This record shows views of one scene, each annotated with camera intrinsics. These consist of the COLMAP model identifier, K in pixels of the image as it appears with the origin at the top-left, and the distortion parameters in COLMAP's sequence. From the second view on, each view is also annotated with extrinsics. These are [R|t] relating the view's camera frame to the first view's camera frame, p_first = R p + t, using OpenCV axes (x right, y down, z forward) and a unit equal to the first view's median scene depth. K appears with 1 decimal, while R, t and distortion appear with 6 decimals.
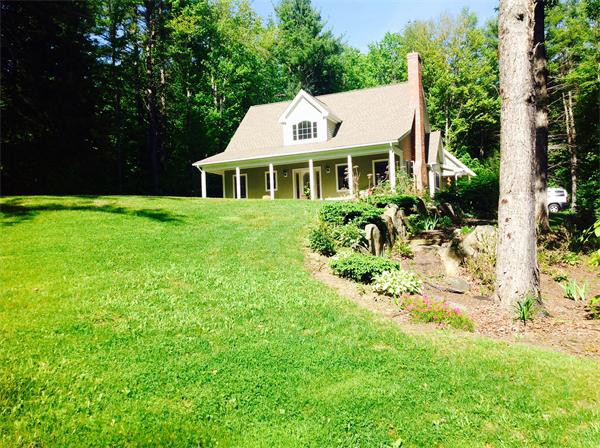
lens RADIAL K [[601.0, 0, 300.0], [0, 601.0, 224.0], [0, 0, 1]] dist [0.165112, -0.455288]
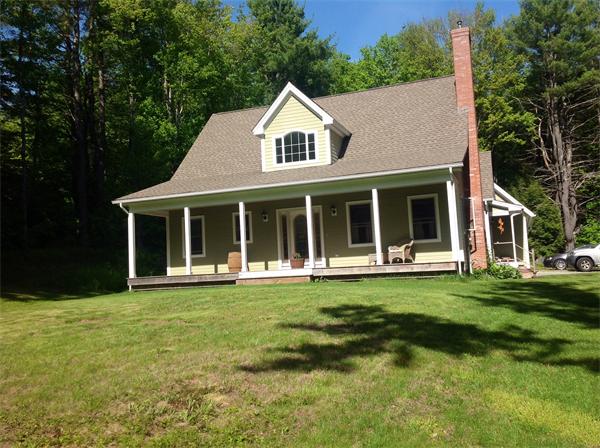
lens RADIAL K [[571.6, 0, 300.7], [0, 571.6, 255.4], [0, 0, 1]] dist [0.047602, 0.001608]
pose [[0.998879, -0.002173, 0.047280, -0.014513], [0.001237, 0.999803, 0.019804, -0.052850], [-0.047314, -0.019723, 0.998685, 0.390588]]
